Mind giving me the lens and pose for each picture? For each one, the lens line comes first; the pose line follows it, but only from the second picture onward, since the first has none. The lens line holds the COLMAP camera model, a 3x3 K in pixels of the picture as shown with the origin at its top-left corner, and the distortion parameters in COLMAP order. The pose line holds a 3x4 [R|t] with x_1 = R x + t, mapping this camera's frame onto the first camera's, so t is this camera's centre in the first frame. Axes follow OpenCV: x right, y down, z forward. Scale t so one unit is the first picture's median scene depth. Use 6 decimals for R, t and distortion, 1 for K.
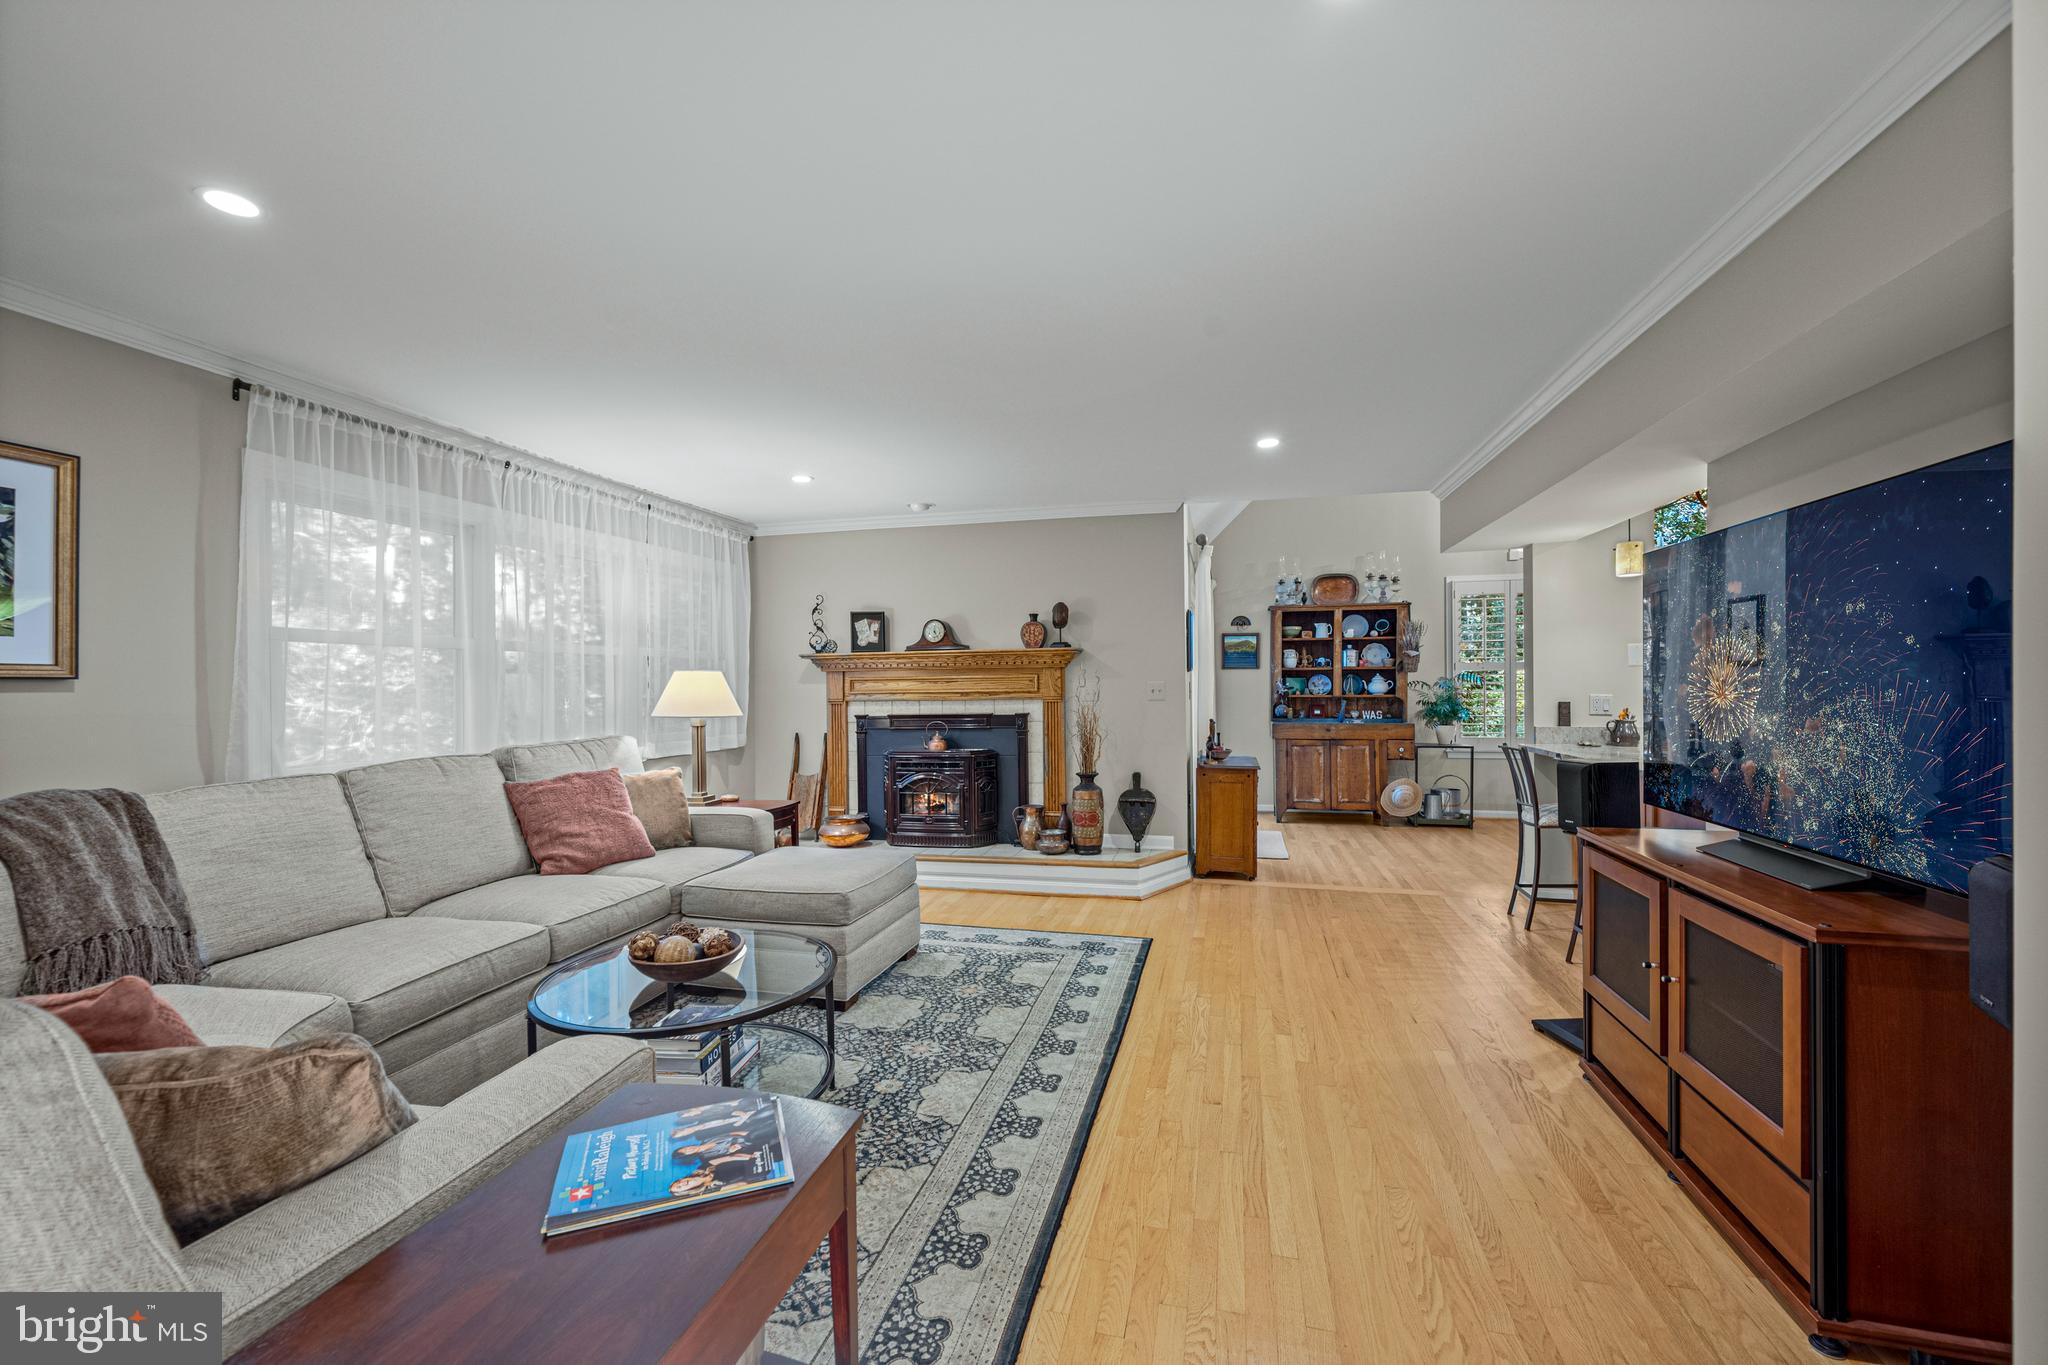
lens RADIAL K [[827.0, 0, 1018.3], [0, 827.0, 685.4], [0, 0, 1]] dist [0.001708, 0.000101]
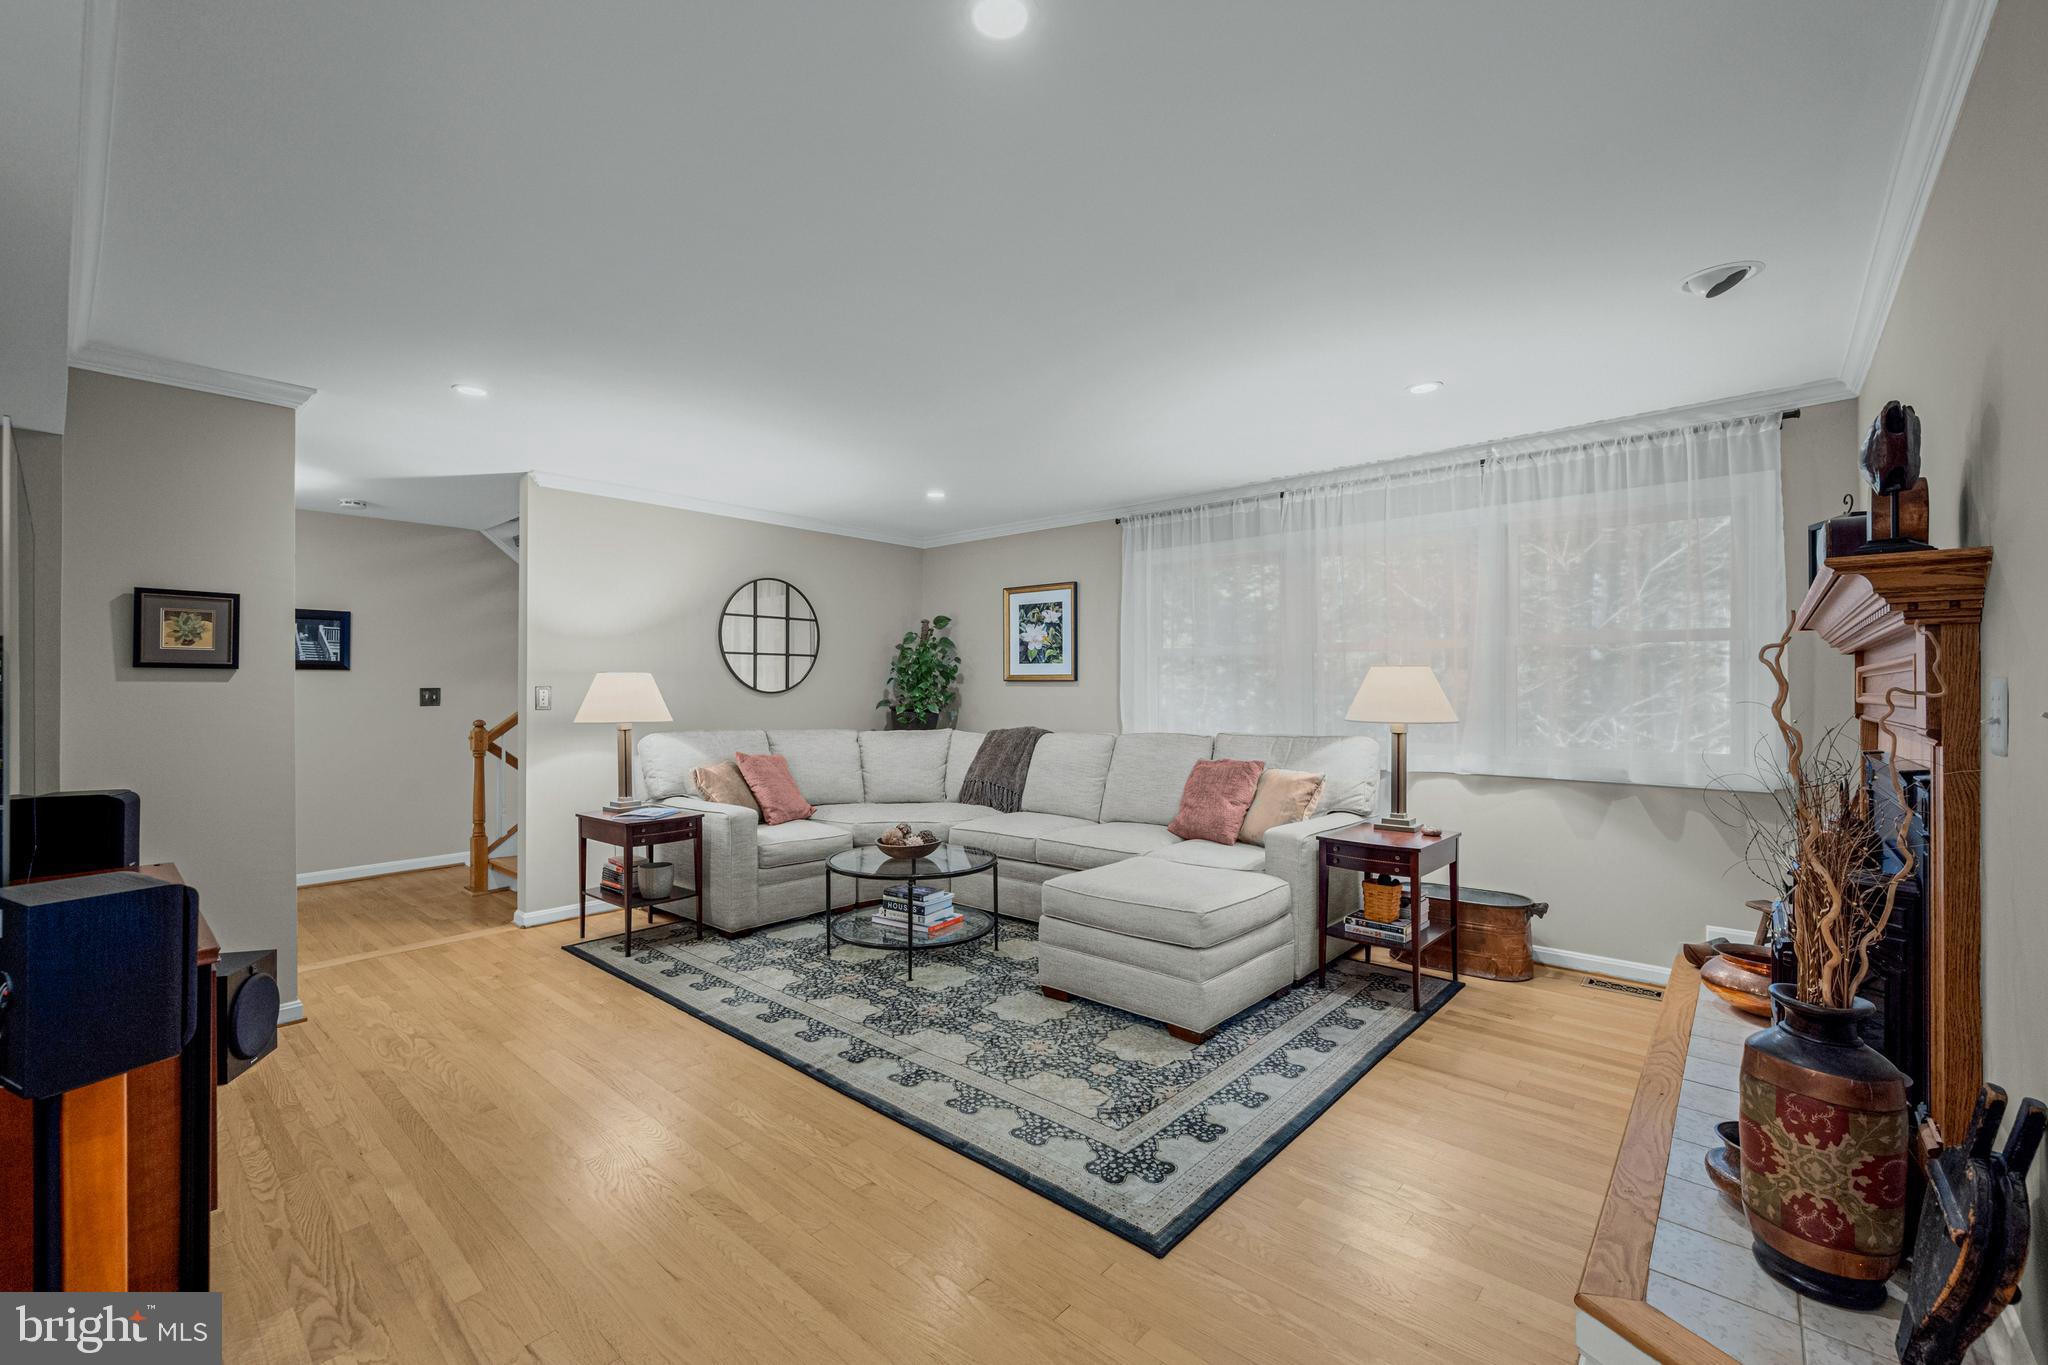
lens RADIAL K [[860.0, 0, 982.0], [0, 860.0, 683.6], [0, 0, 1]] dist [-0.000796, -0.000085]
pose [[-0.479979, 0.004891, -0.877267, 0.339761], [0.006822, 0.999975, 0.001843, -0.002443], [0.877254, -0.005100, -0.480000, 0.629121]]
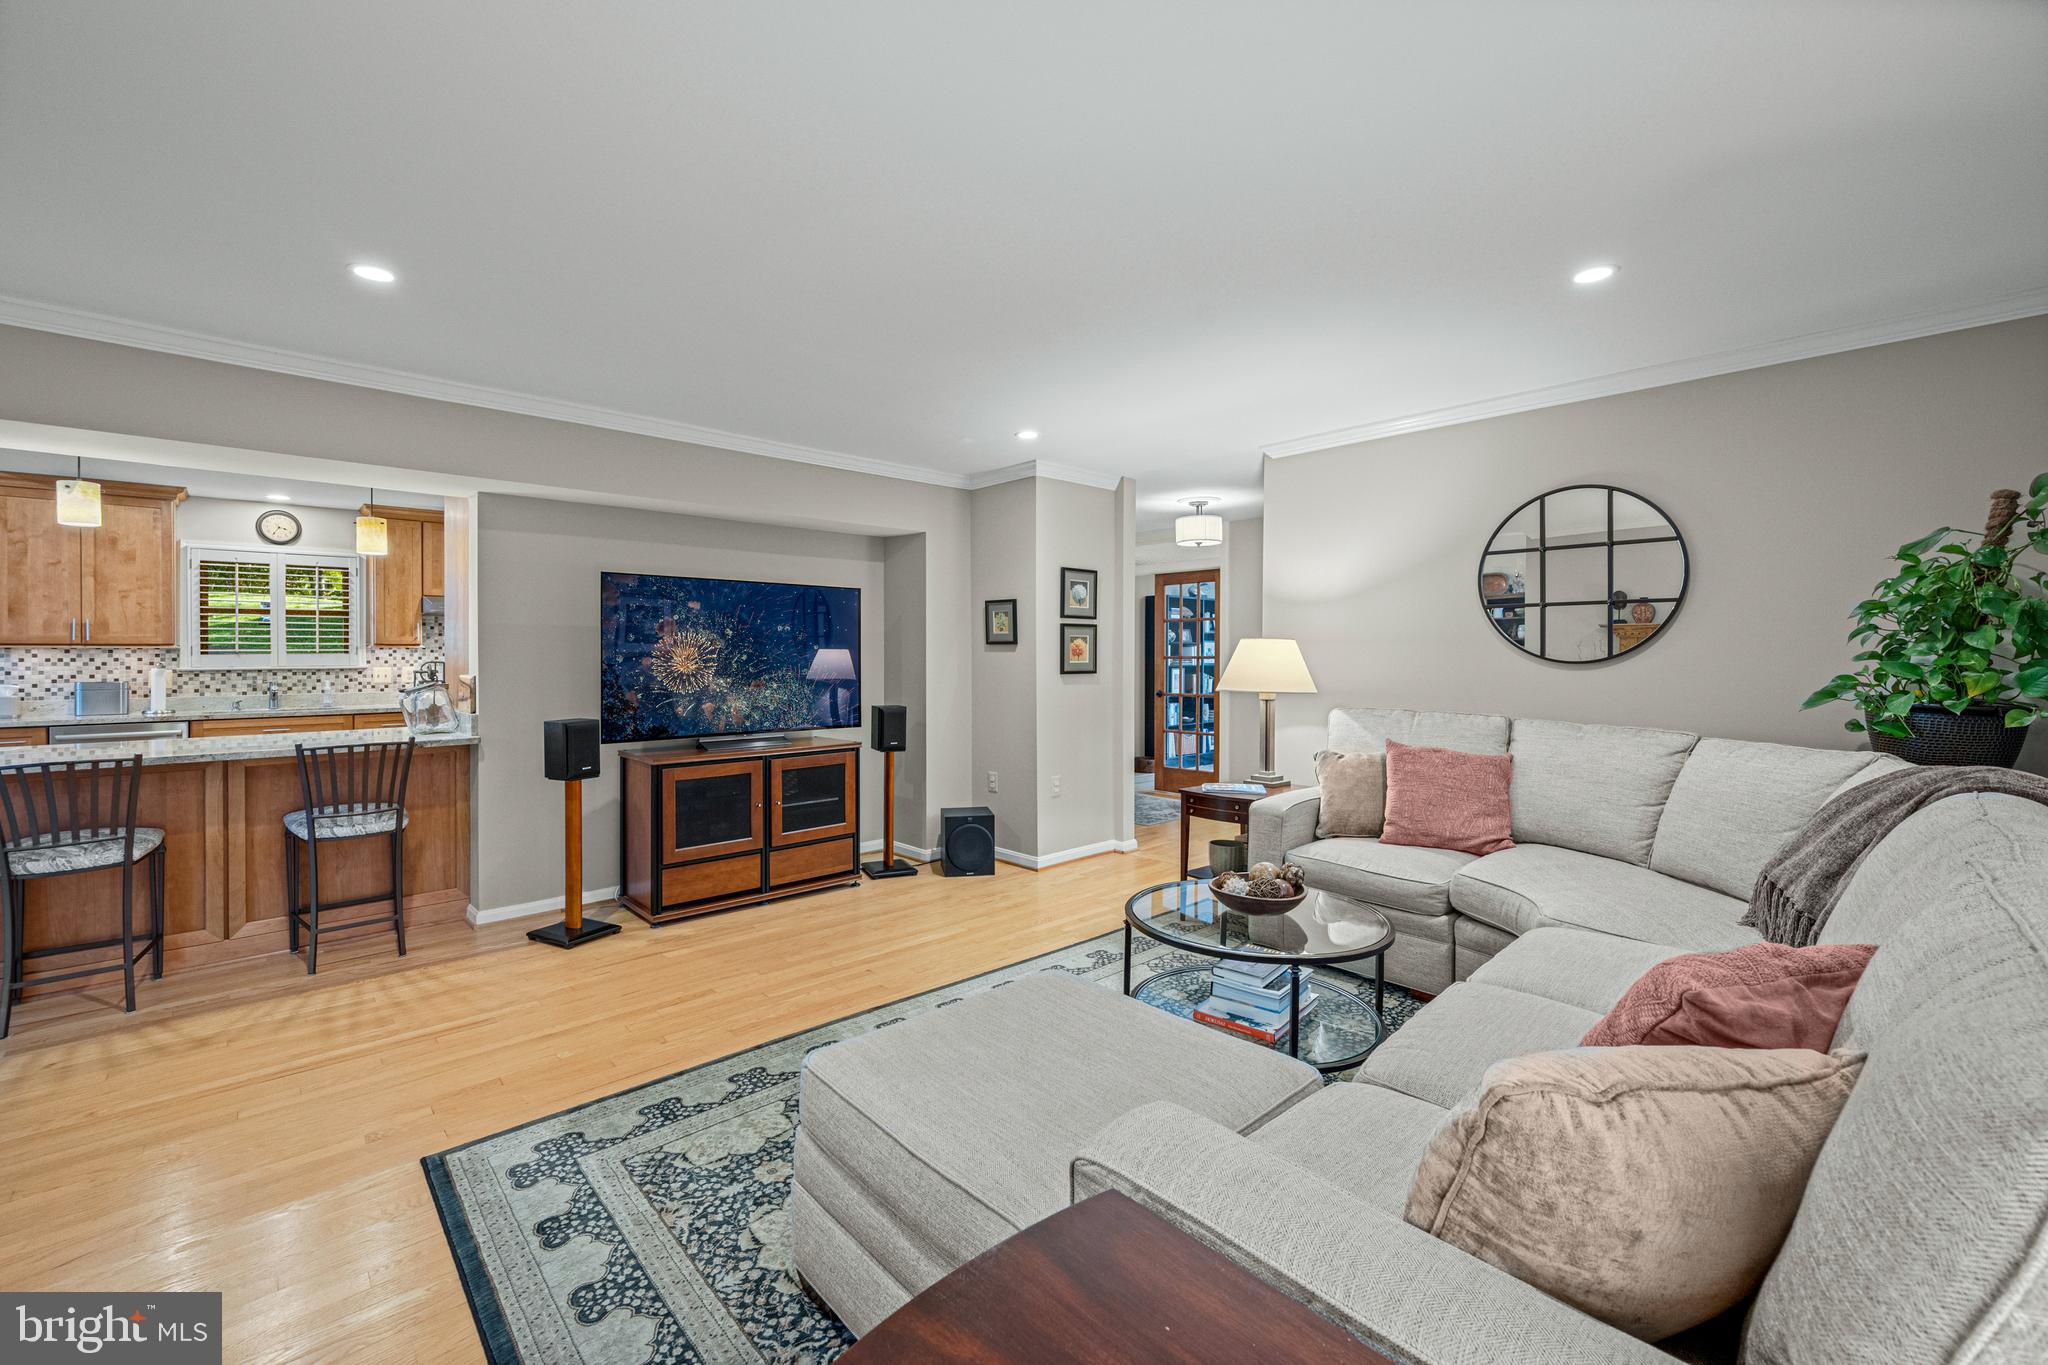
lens RADIAL K [[842.5, 0, 1007.9], [0, 842.5, 654.0], [0, 0, 1]] dist [-0.000073, 0.000478]
pose [[-0.837802, 0.011441, 0.545854, -0.236540], [0.010559, 0.999933, -0.004752, -0.000140], [-0.545872, 0.001782, -0.837867, 0.684438]]
